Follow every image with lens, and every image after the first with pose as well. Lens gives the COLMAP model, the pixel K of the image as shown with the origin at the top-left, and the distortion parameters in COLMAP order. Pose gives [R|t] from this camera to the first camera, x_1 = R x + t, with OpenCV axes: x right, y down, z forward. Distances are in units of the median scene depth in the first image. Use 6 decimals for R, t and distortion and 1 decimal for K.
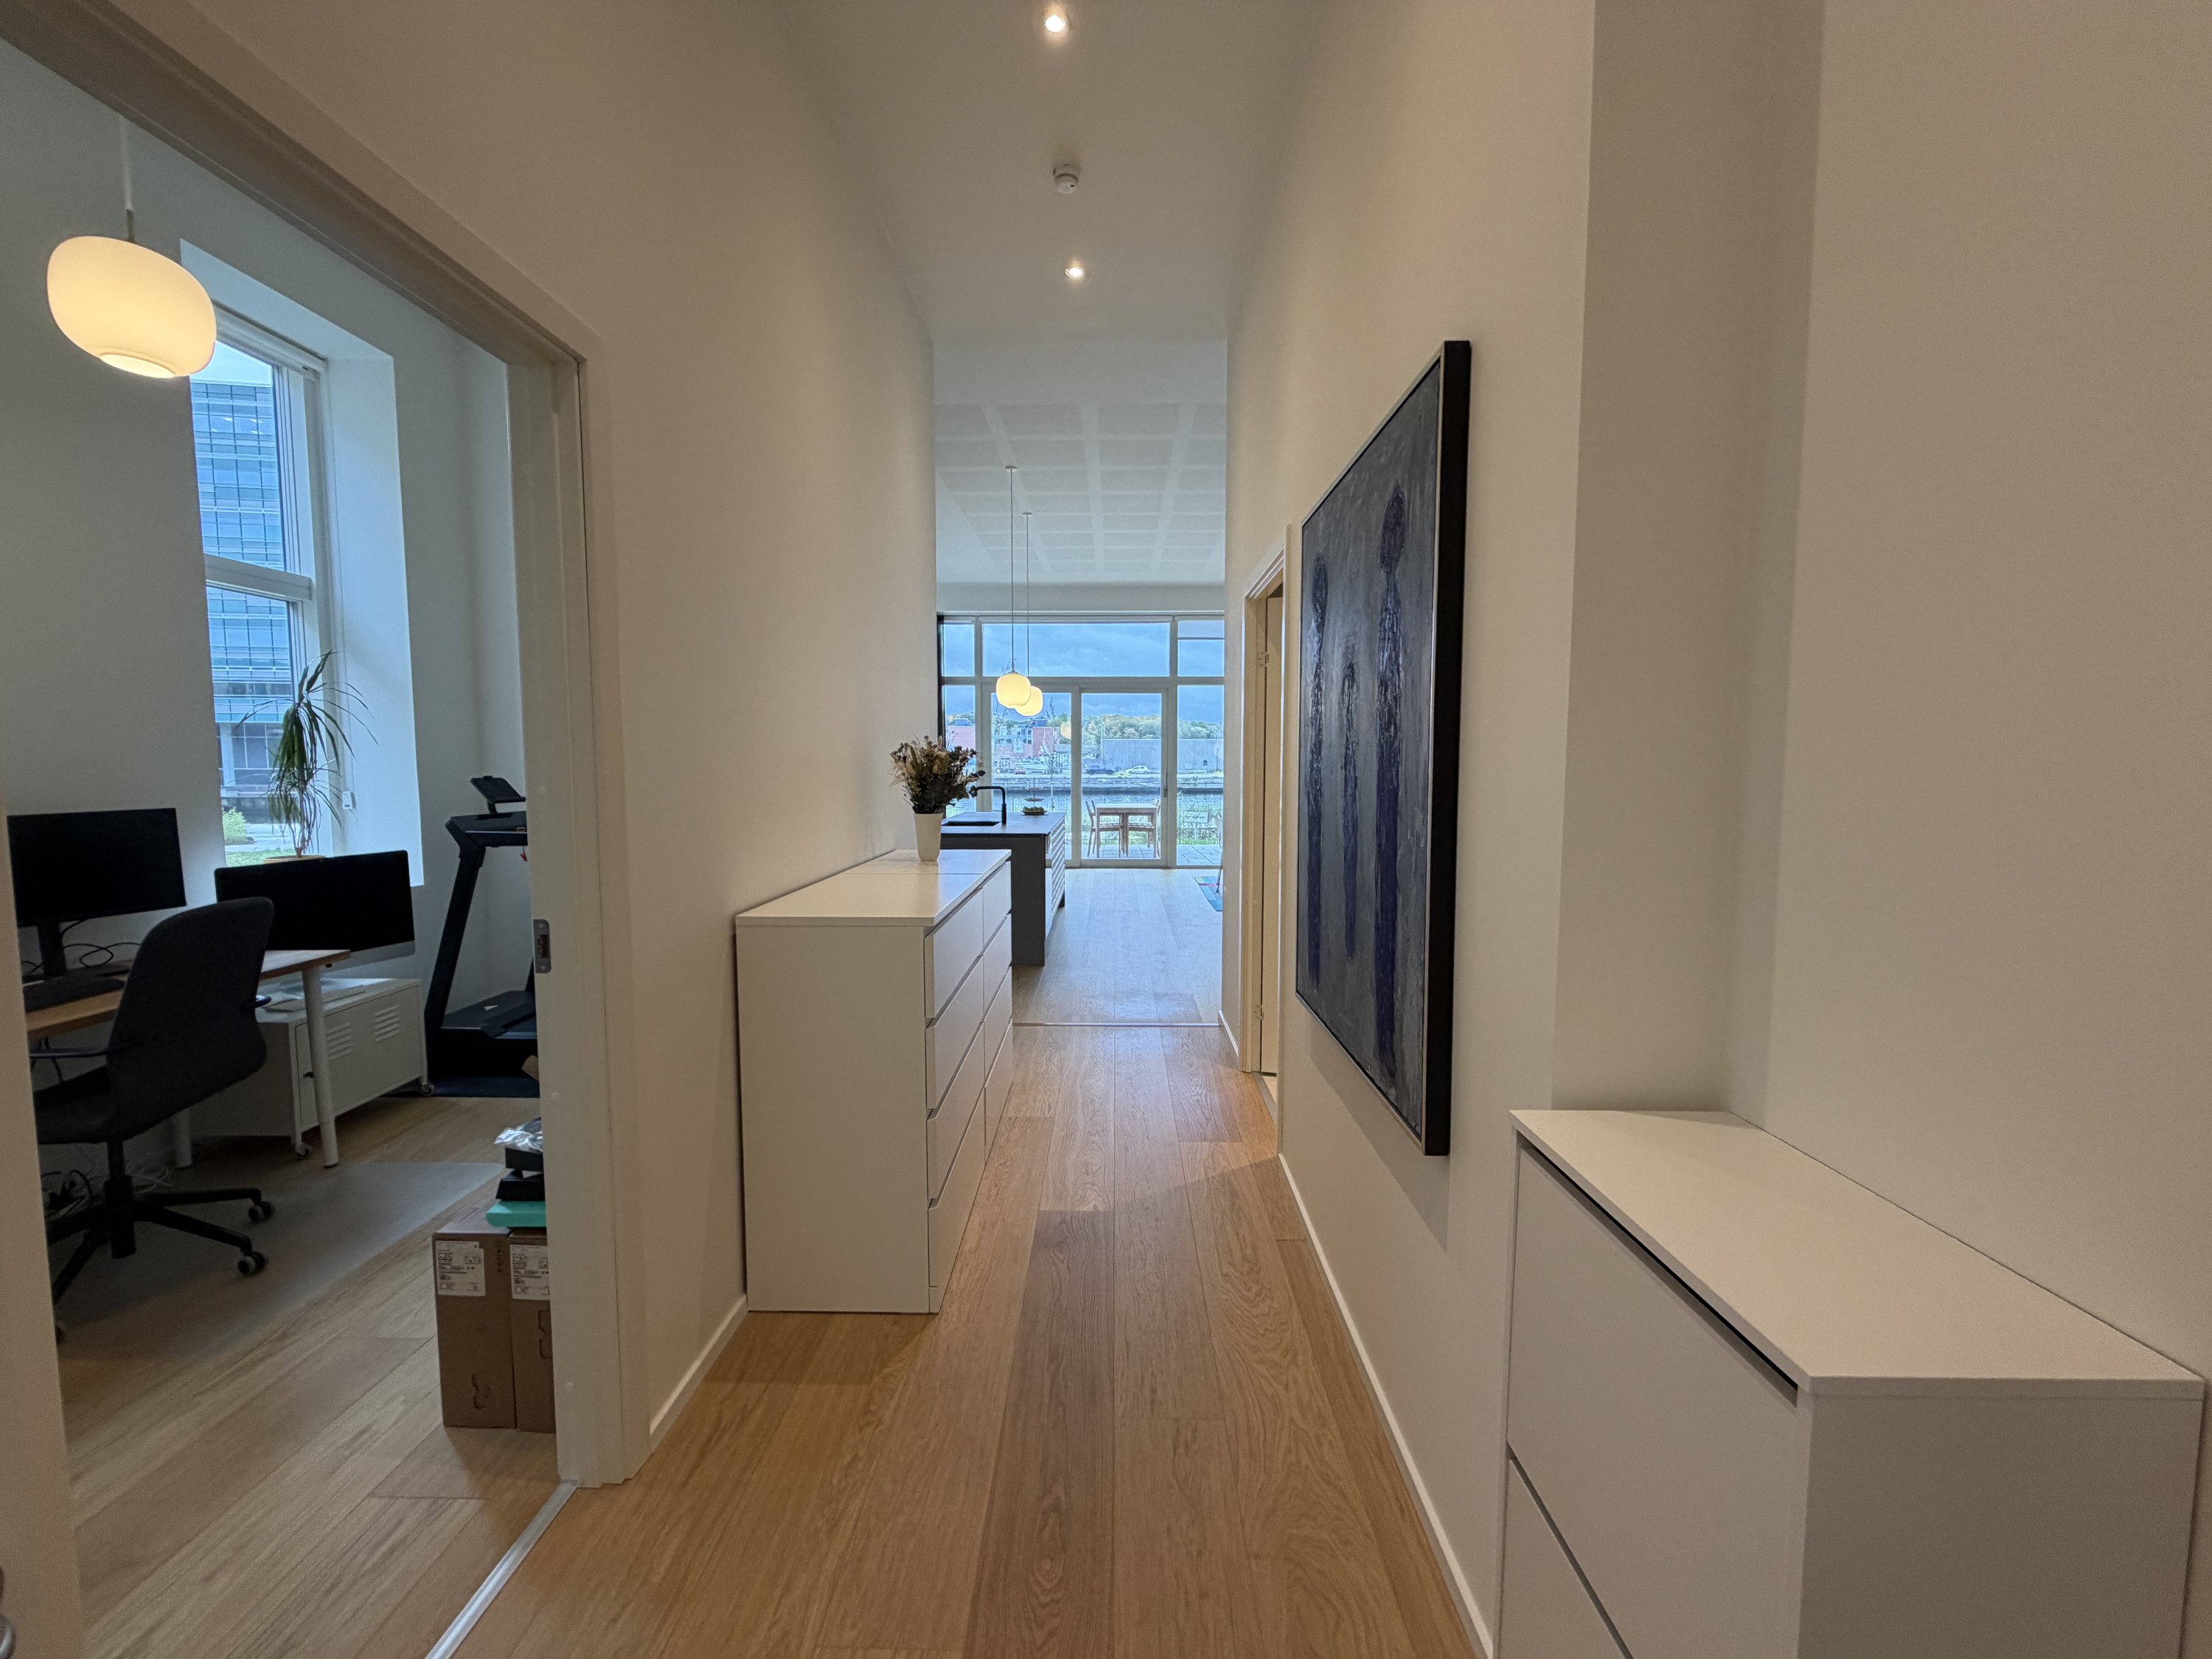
lens RADIAL K [[880.9, 0, 1098.8], [0, 880.9, 827.7], [0, 0, 1]] dist [0.001700, -0.000834]
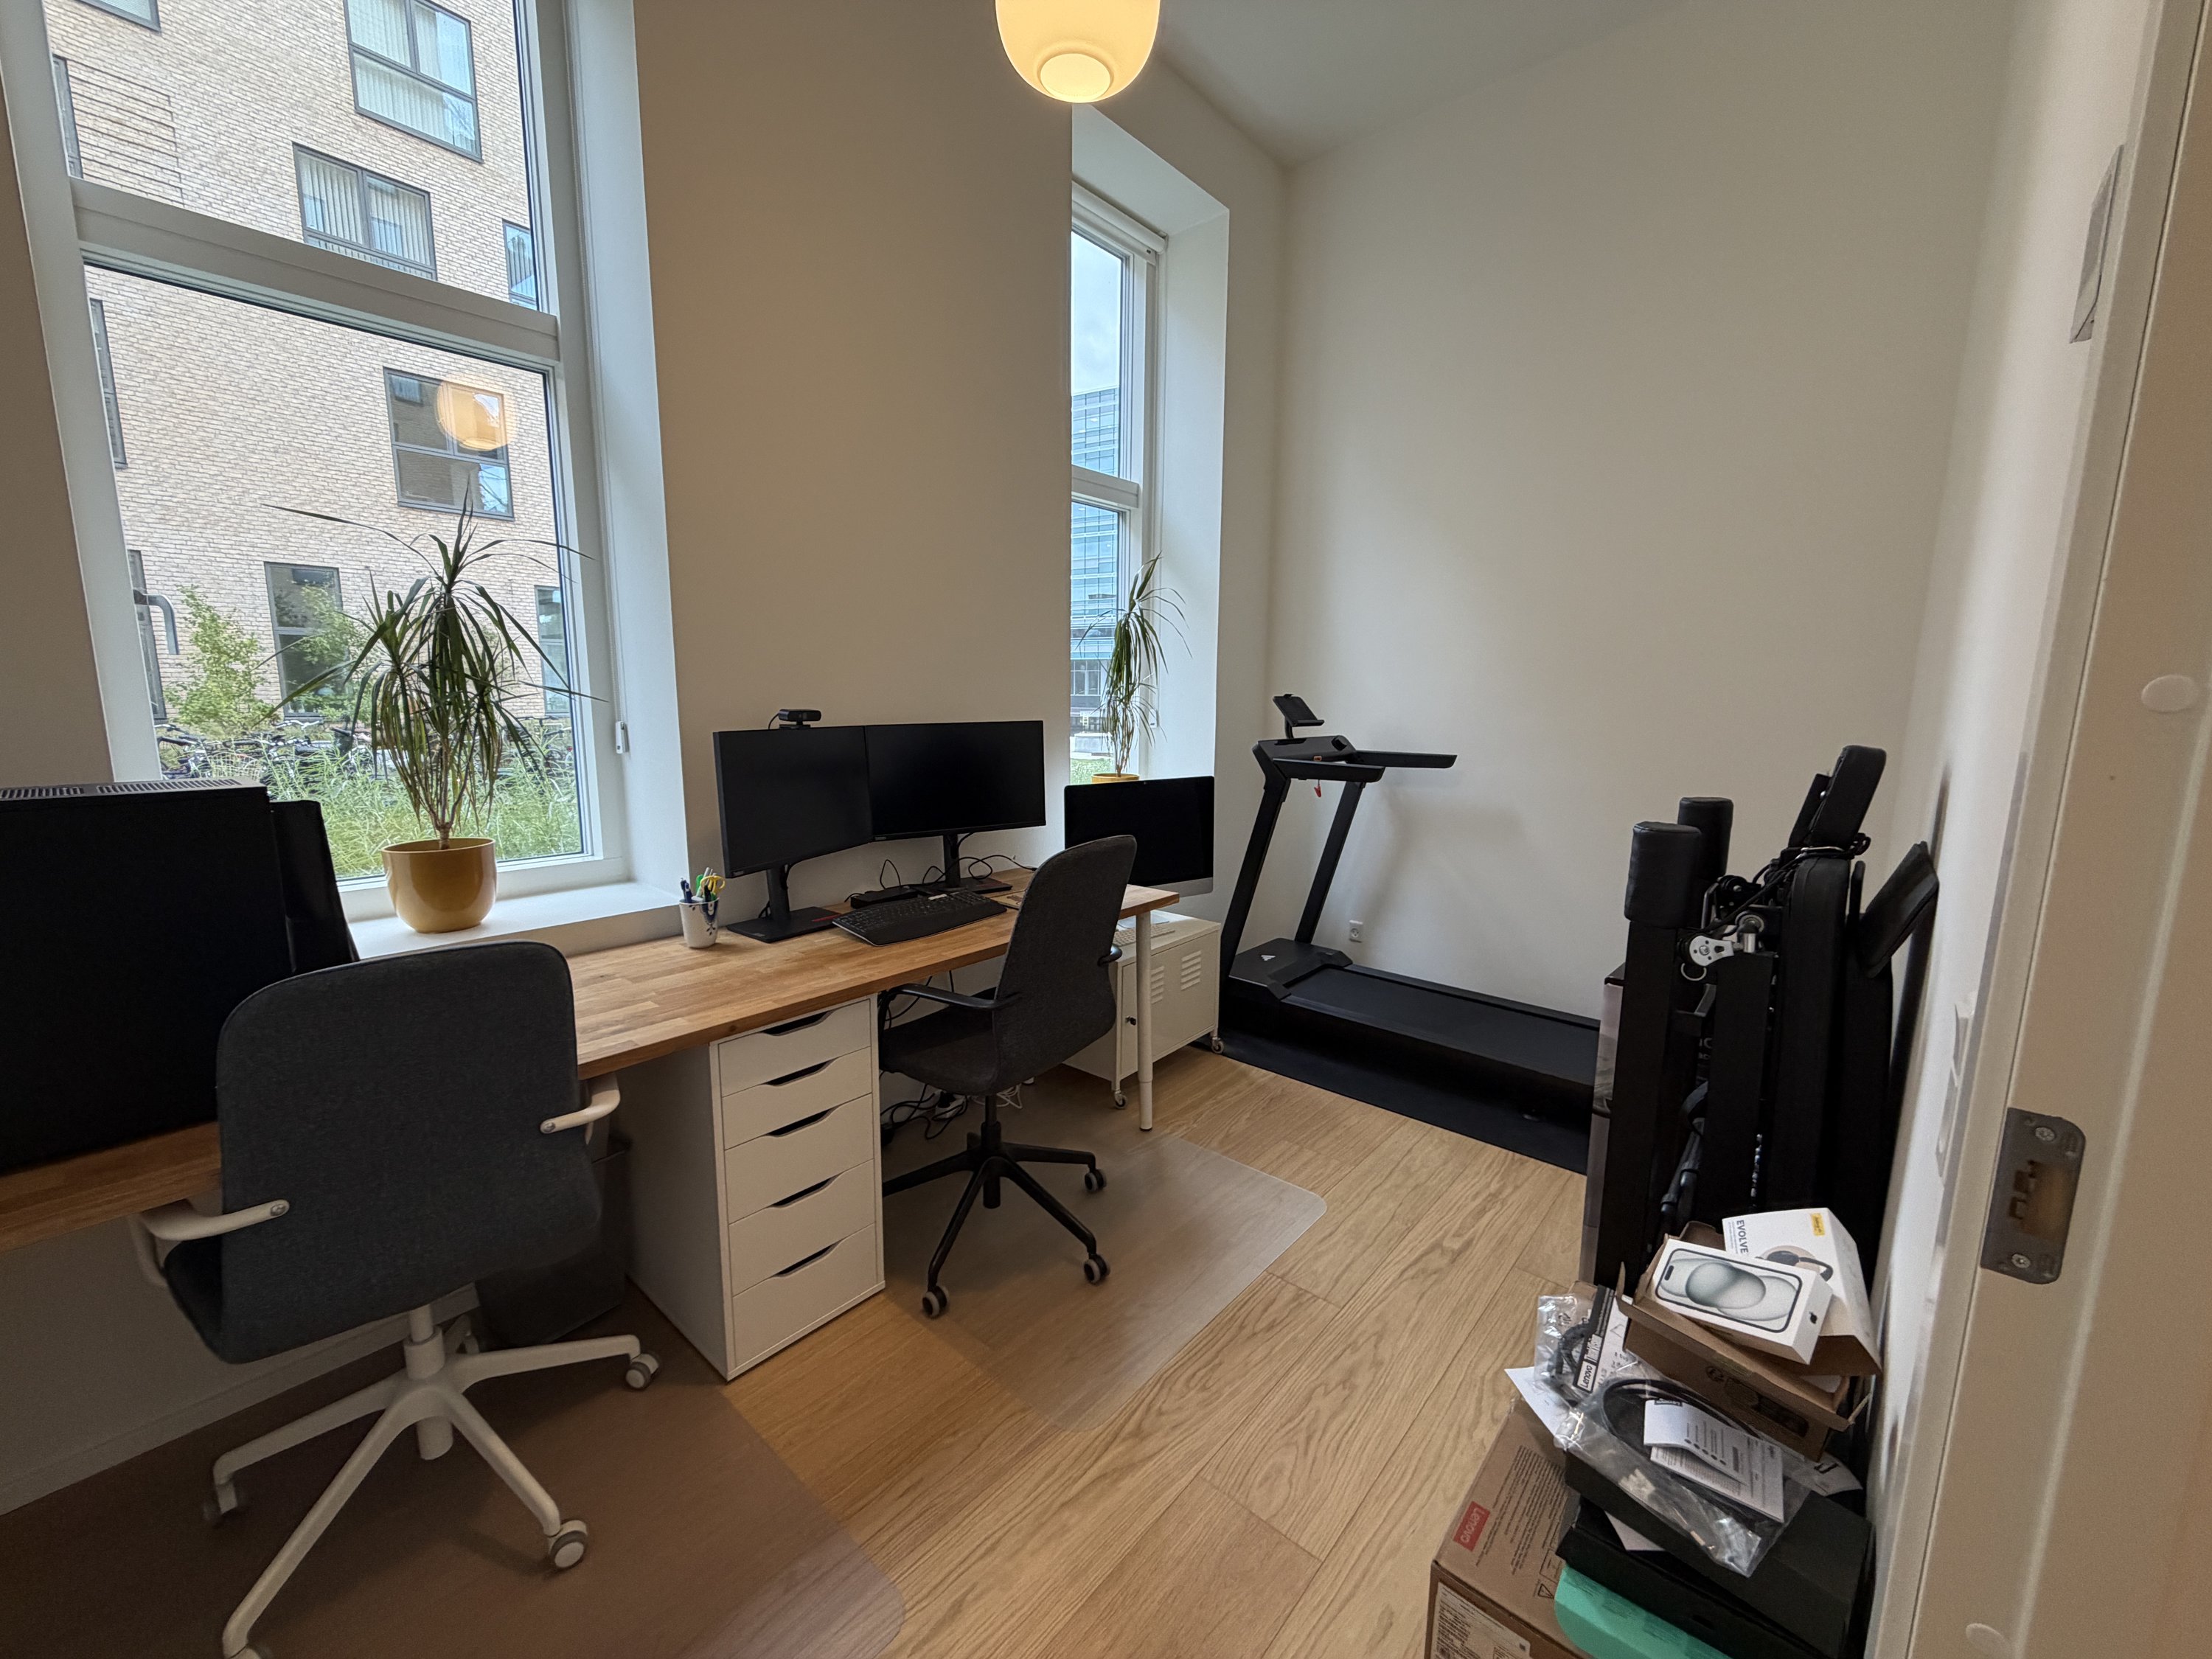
lens RADIAL K [[880.9, 0, 1104.9], [0, 880.9, 831.8], [0, 0, 1]] dist [0.001700, -0.000834]
pose [[0.769673, 0.108146, -0.629212, -0.315286], [-0.056969, 0.993251, 0.101029, -0.002536], [0.635891, -0.041914, 0.770639, 0.252047]]
